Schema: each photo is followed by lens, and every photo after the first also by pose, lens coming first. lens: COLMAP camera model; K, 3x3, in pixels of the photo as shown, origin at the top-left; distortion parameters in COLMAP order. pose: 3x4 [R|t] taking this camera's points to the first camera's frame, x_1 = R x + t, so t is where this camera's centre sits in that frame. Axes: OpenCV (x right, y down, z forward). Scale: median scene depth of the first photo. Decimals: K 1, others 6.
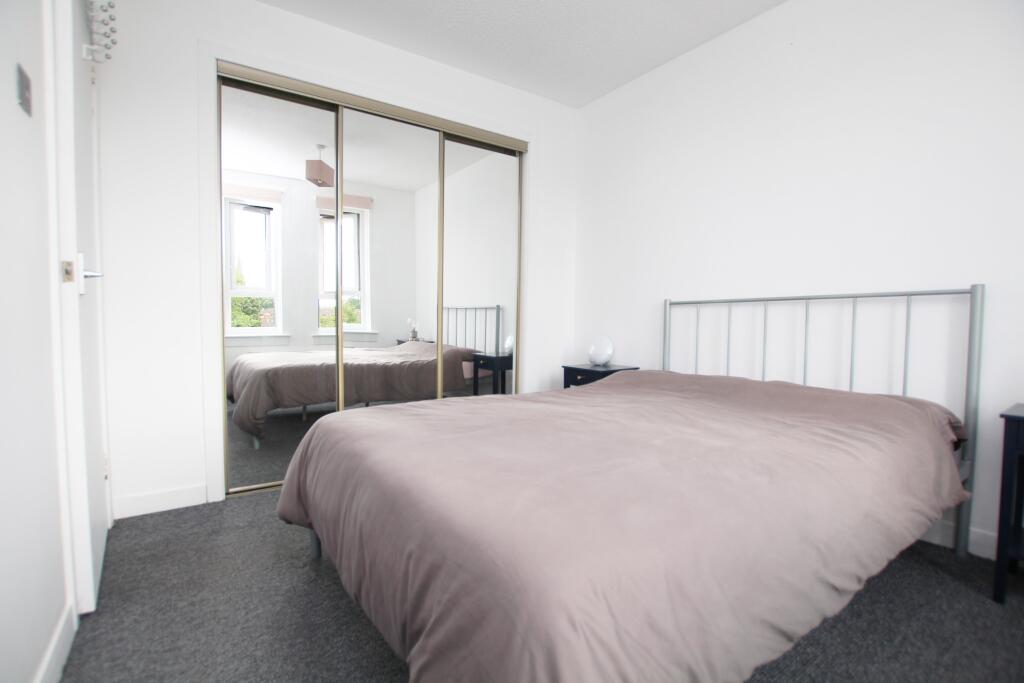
lens RADIAL K [[474.7, 0, 515.5], [0, 474.7, 342.4], [0, 0, 1]] dist [-0.029709, 0.000245]
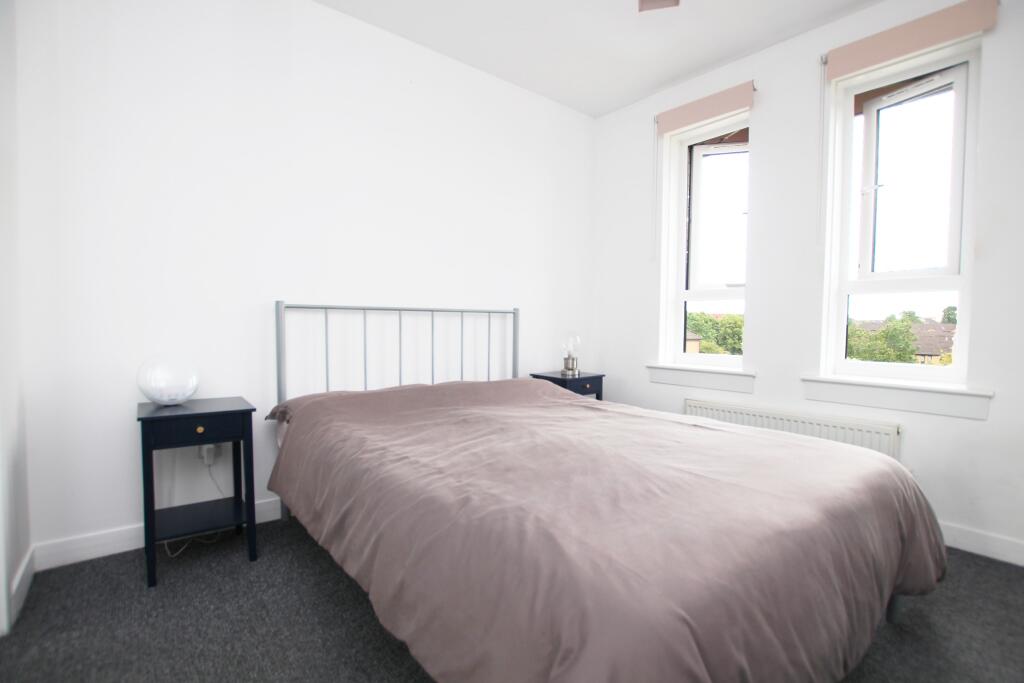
lens RADIAL K [[513.3, 0, 512.0], [0, 513.3, 341.5], [0, 0, 1]] dist [0.002427, 0.000213]
pose [[-0.075644, -0.023051, 0.996868, -0.653015], [0.044910, 0.998639, 0.026500, -0.039691], [-0.996123, 0.046774, -0.074506, 0.856165]]
